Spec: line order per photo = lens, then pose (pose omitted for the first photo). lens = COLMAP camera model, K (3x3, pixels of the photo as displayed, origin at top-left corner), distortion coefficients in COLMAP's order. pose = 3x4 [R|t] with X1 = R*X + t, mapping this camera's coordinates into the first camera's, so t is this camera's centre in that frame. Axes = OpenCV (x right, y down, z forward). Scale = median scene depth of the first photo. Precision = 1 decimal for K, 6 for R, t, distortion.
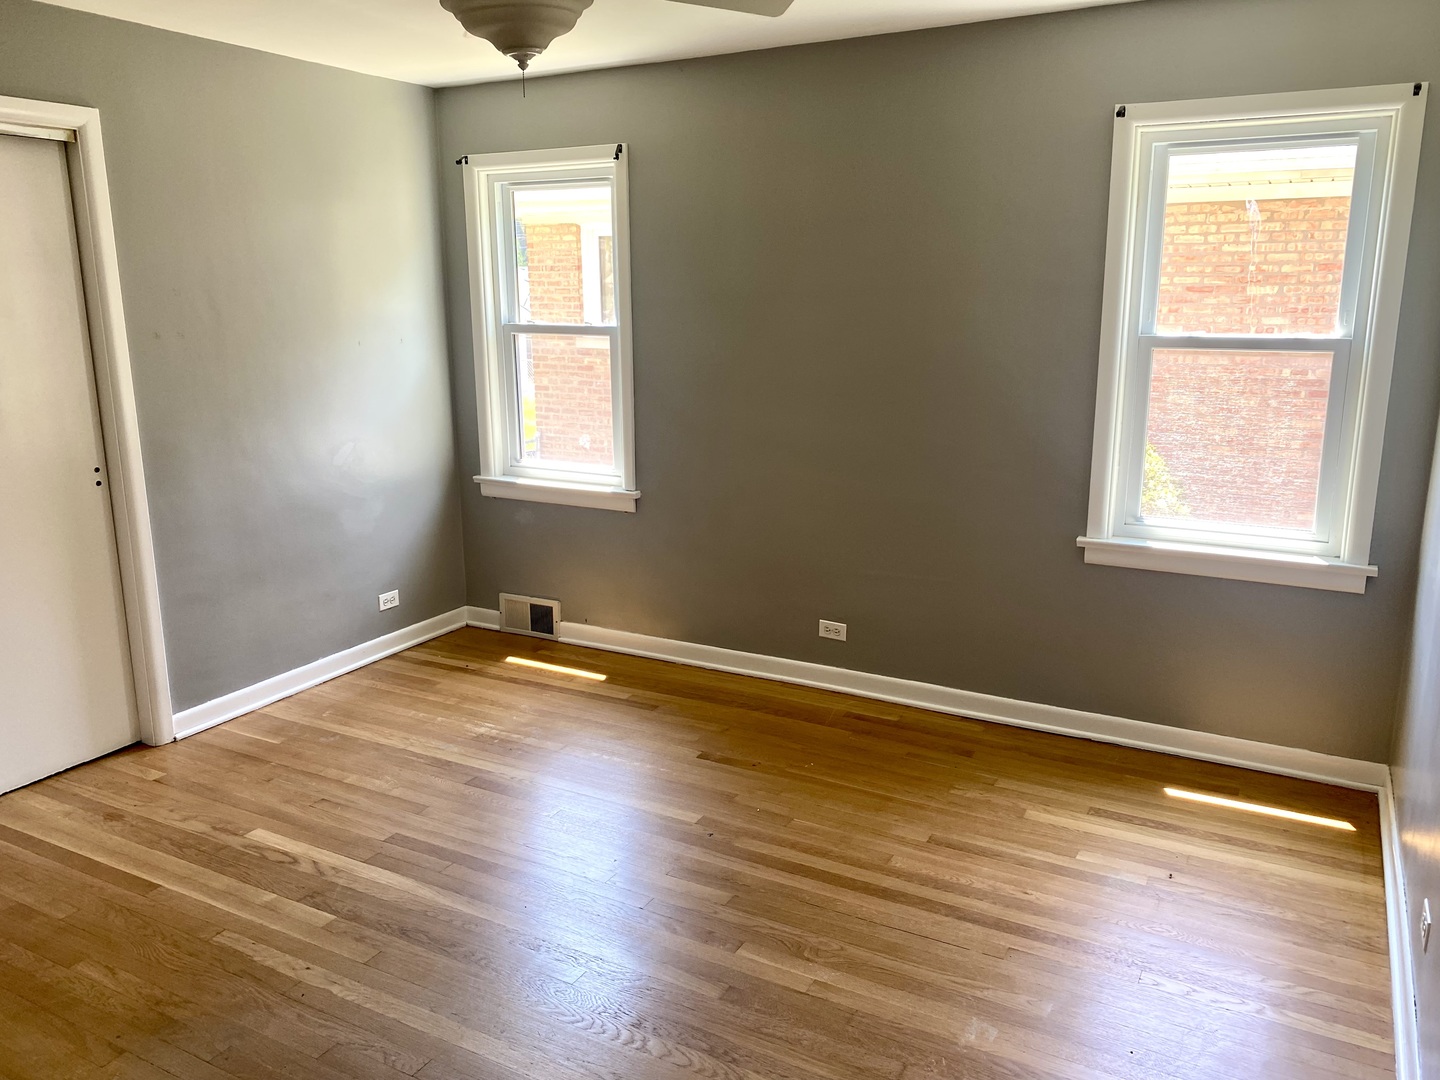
lens RADIAL K [[1104.4, 0, 673.1], [0, 1104.4, 543.1], [0, 0, 1]] dist [0.033765, -0.033104]
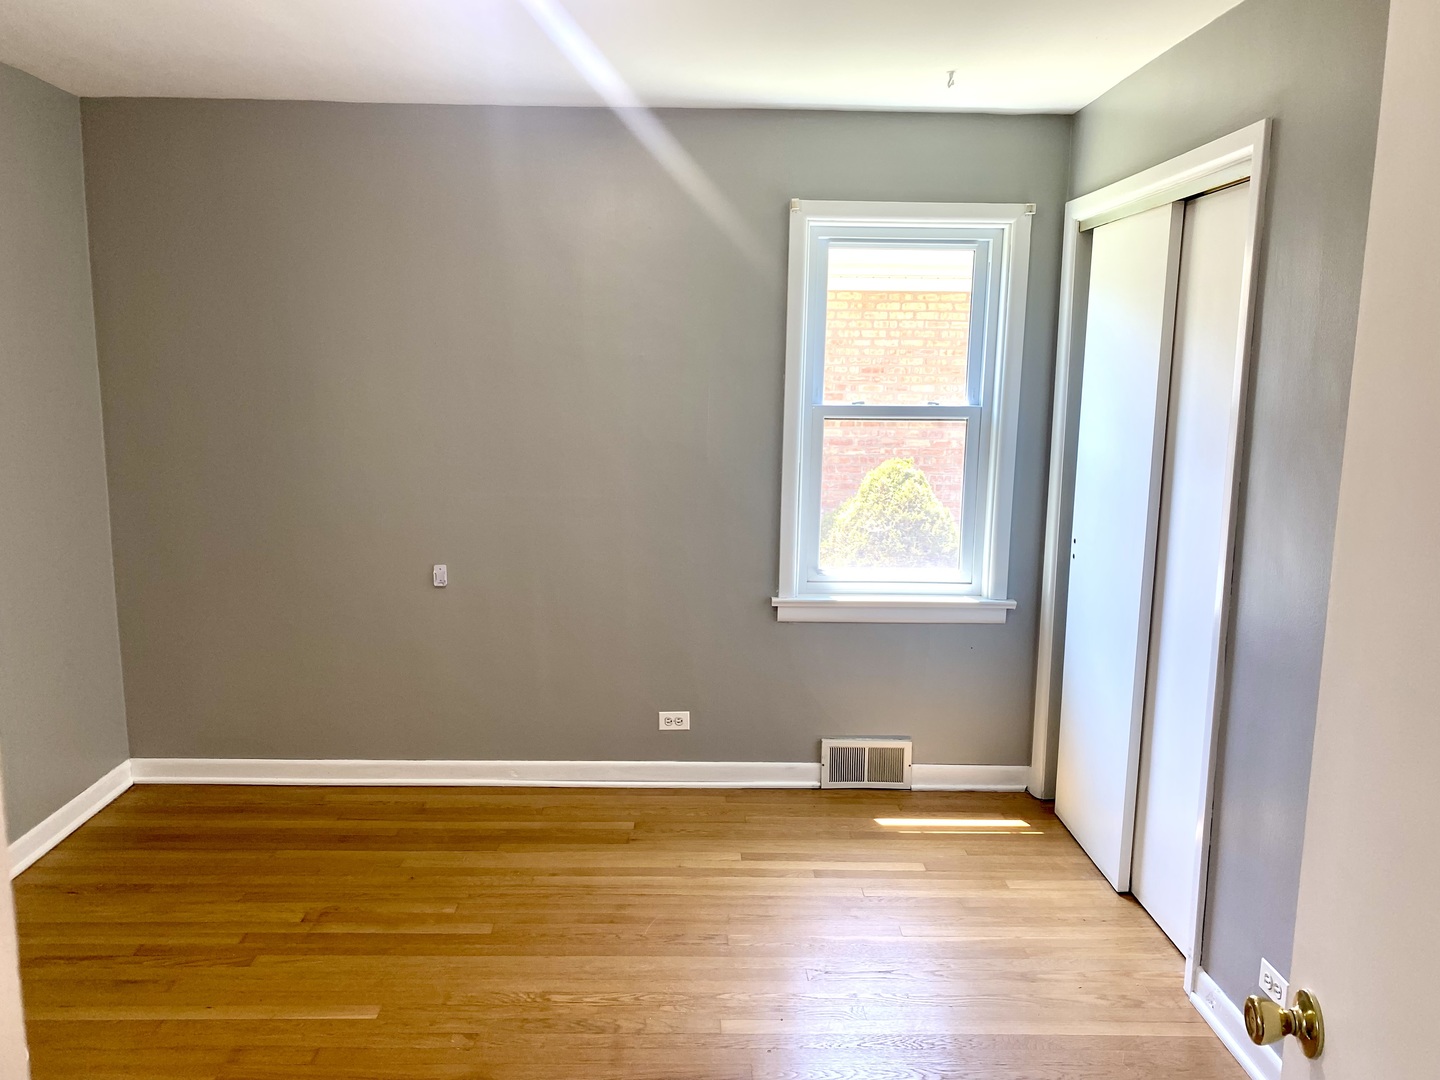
lens RADIAL K [[1104.4, 0, 718.0], [0, 1104.4, 546.7], [0, 0, 1]] dist [0.033765, -0.033104]
pose [[0.861384, -0.068406, 0.503327, -0.236885], [0.097315, 0.994760, -0.031348, -0.029606], [-0.498545, 0.075984, 0.863527, 0.129843]]
